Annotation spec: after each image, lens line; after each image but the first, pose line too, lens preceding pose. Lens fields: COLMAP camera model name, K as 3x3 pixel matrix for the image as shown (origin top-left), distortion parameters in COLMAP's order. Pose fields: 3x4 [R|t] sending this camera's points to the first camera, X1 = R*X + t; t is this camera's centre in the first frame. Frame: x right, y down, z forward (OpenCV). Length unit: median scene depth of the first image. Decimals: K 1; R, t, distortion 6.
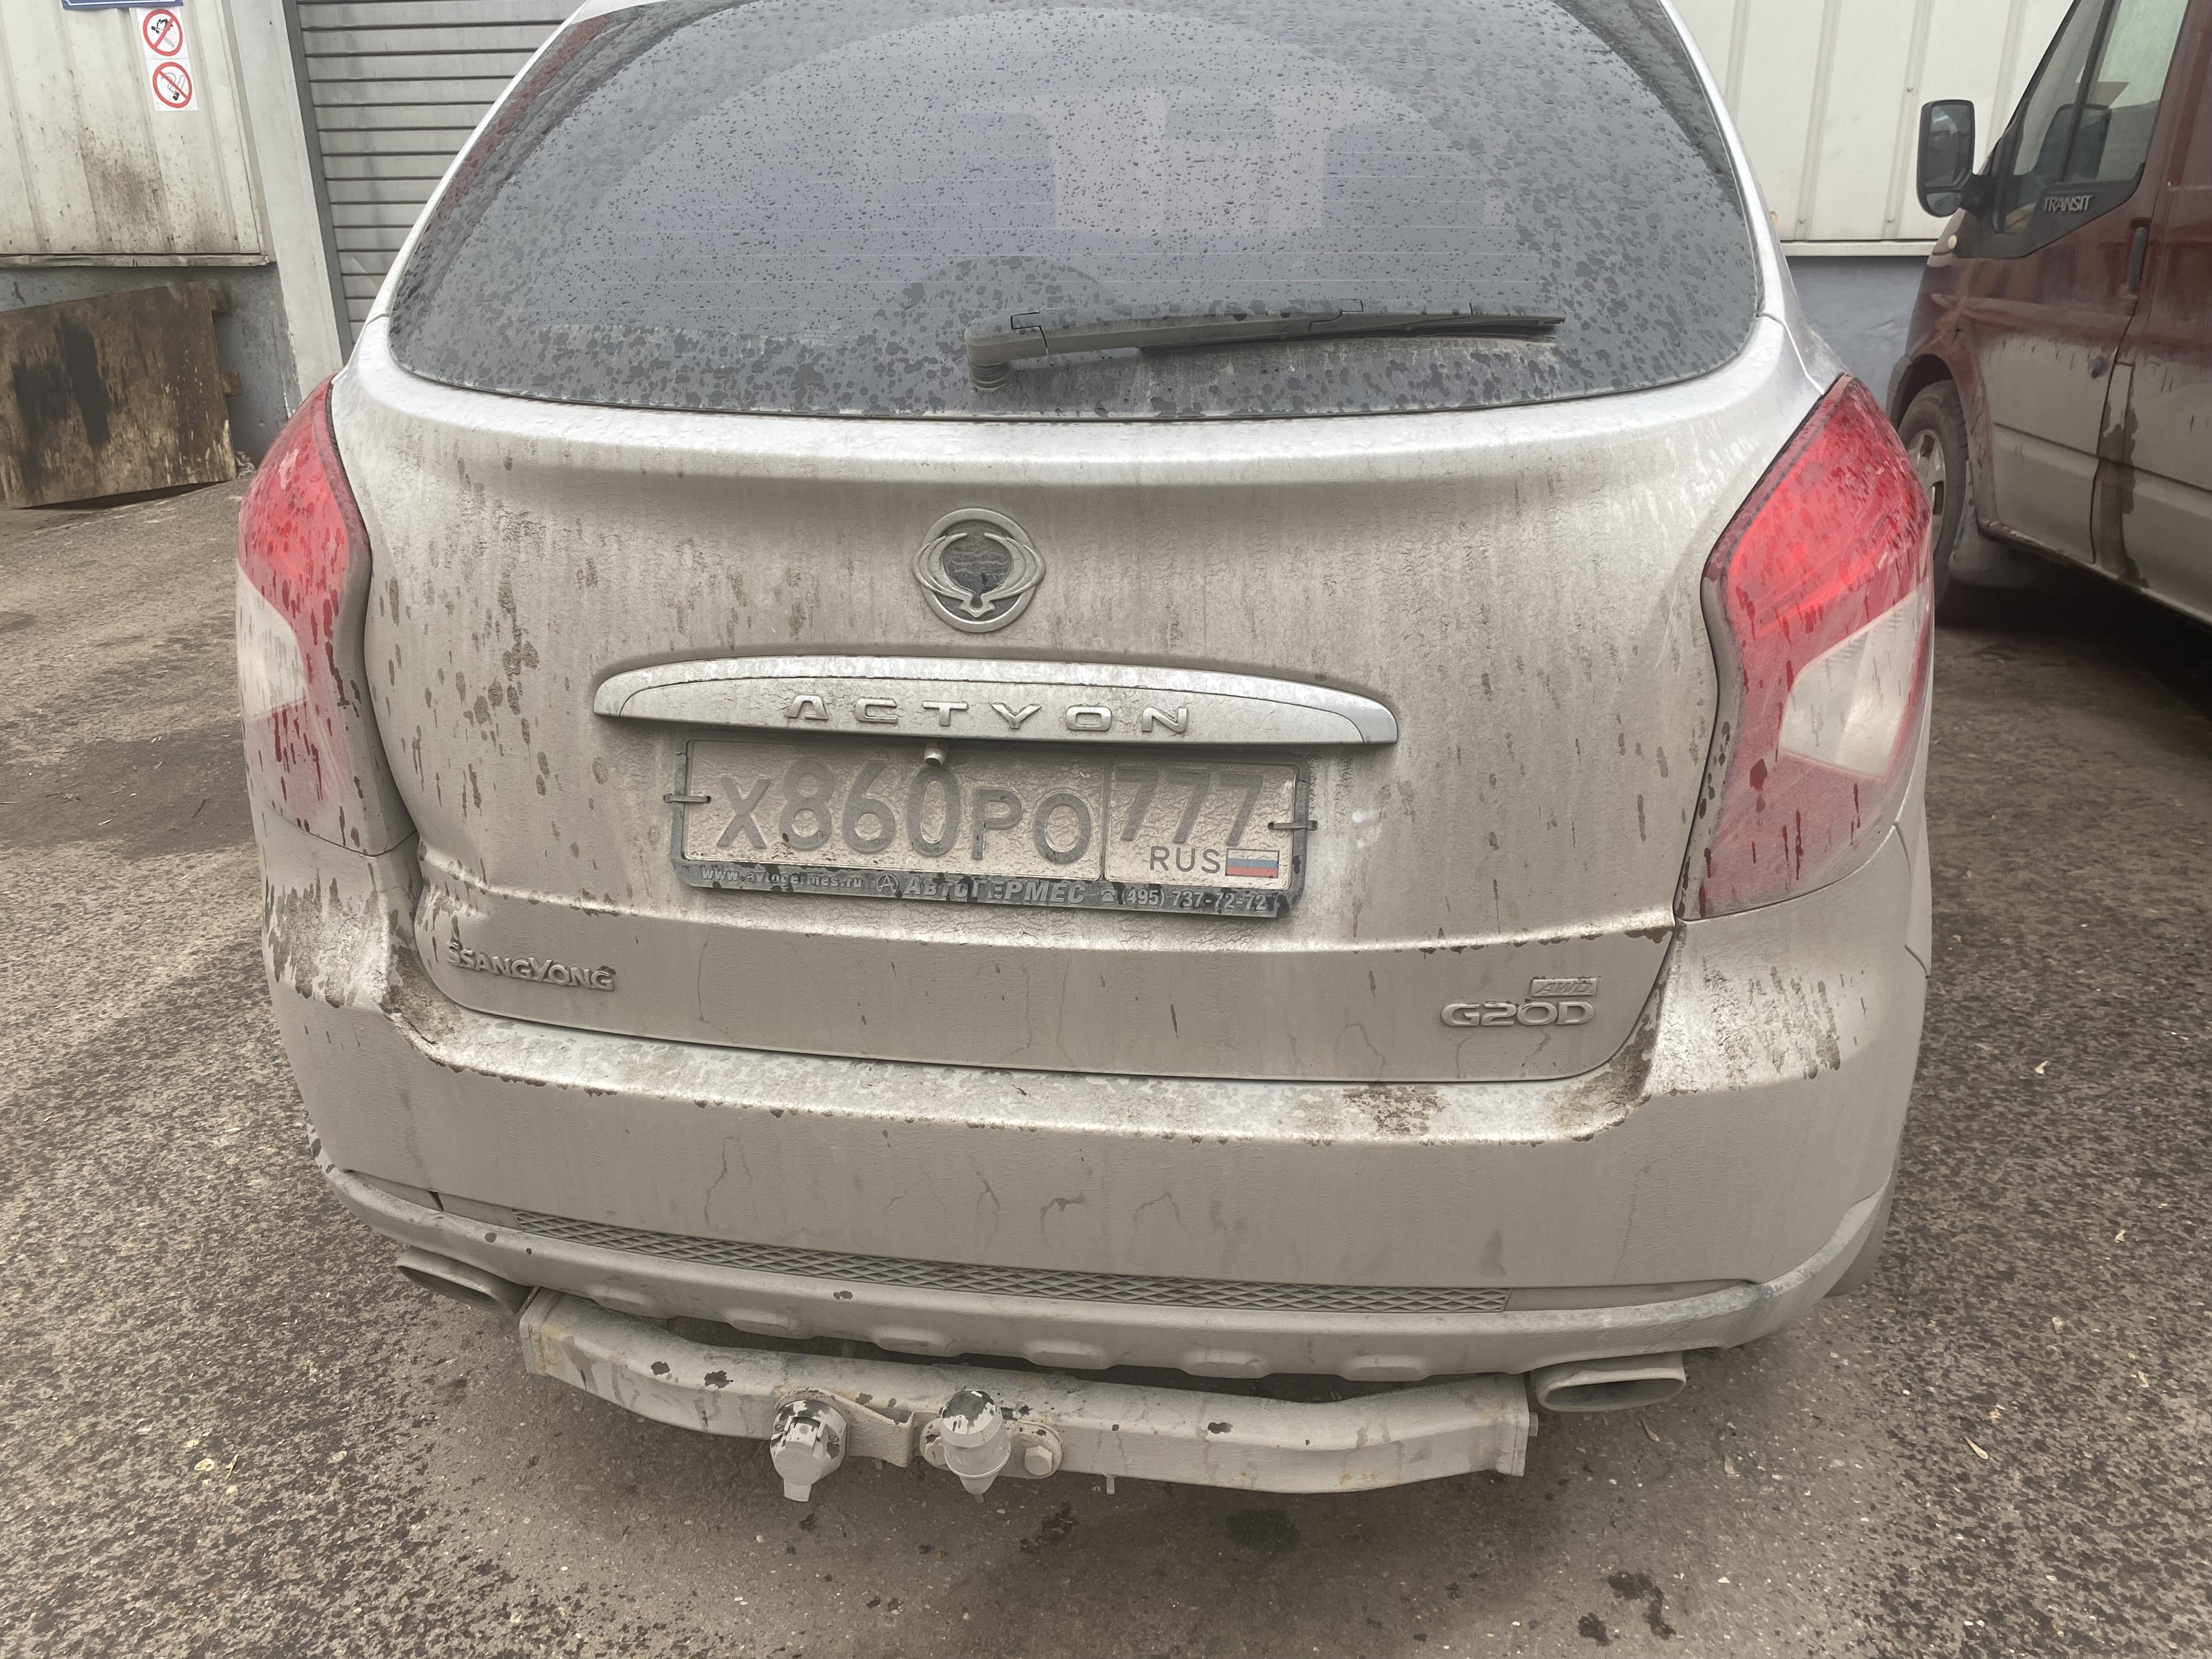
lens RADIAL K [[1703.3, 0, 1106.0], [0, 1703.3, 829.5], [0, 0, 1]] dist [0.031115, -0.032841]
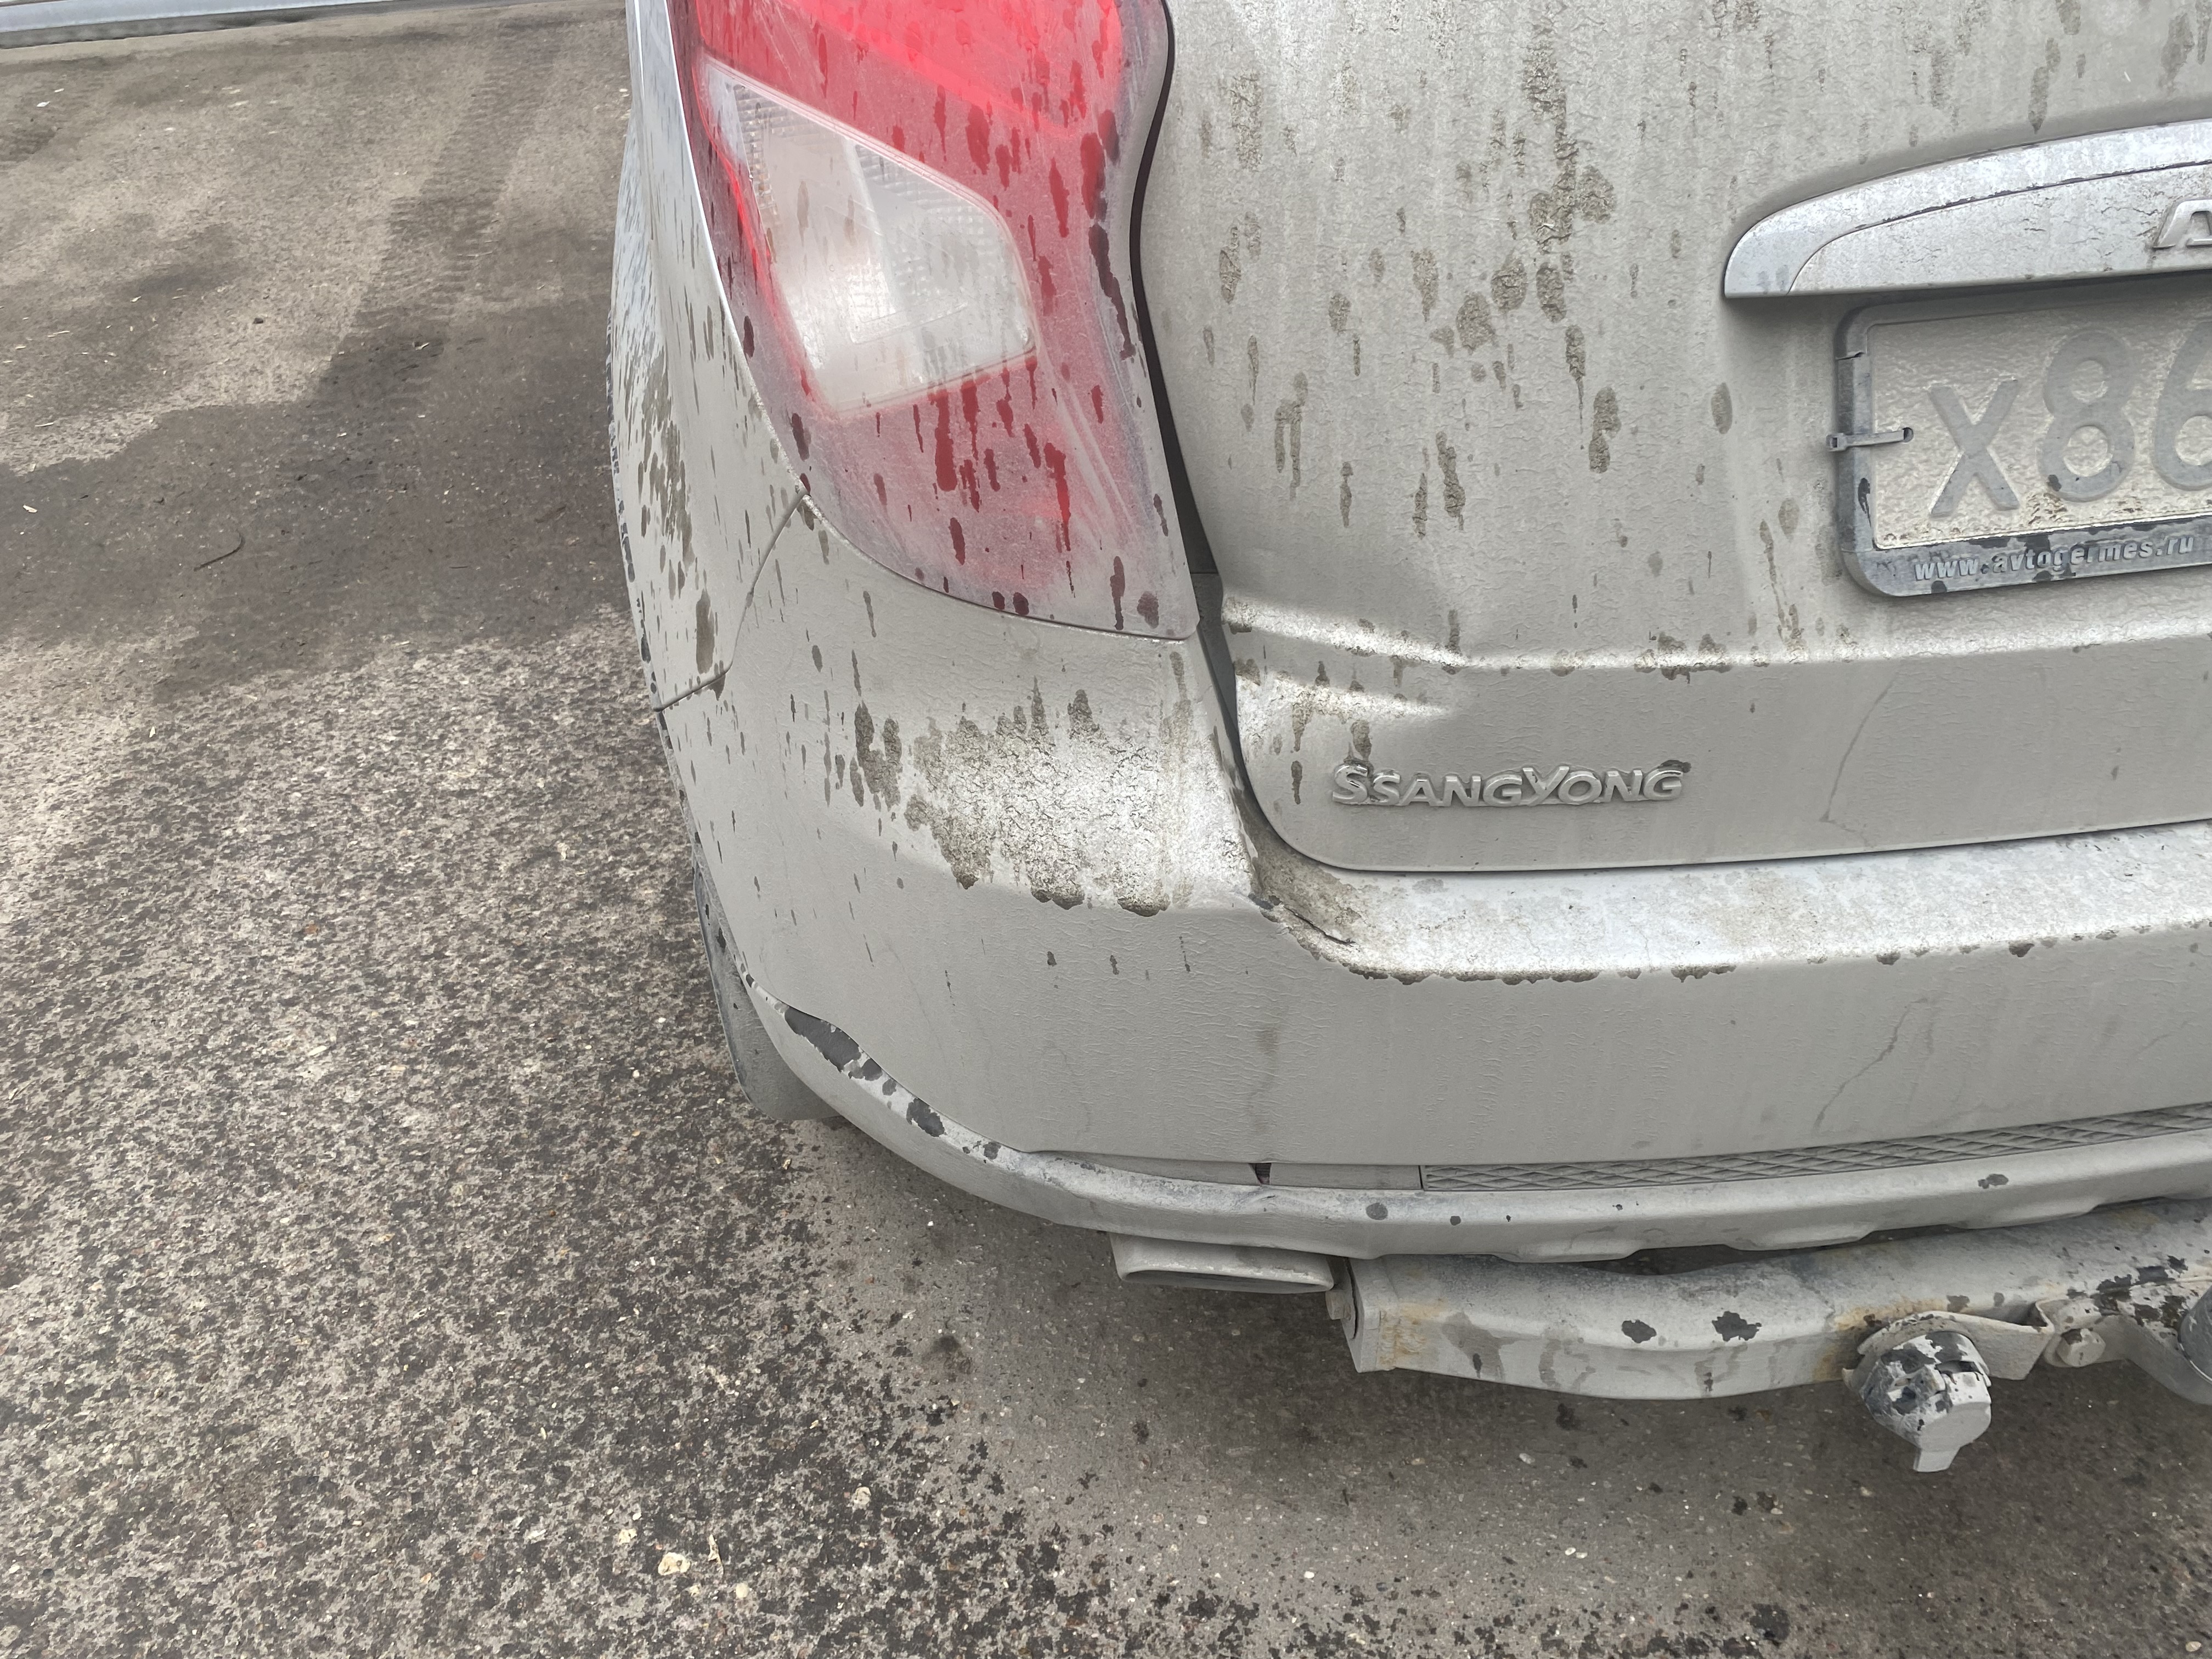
lens RADIAL K [[1703.3, 0, 1106.0], [0, 1703.3, 829.5], [0, 0, 1]] dist [0.031115, -0.032841]
pose [[0.958371, -0.190555, 0.212636, -0.591547], [0.138092, 0.961161, 0.238957, -0.059535], [-0.249912, -0.199647, 0.947463, 0.494100]]
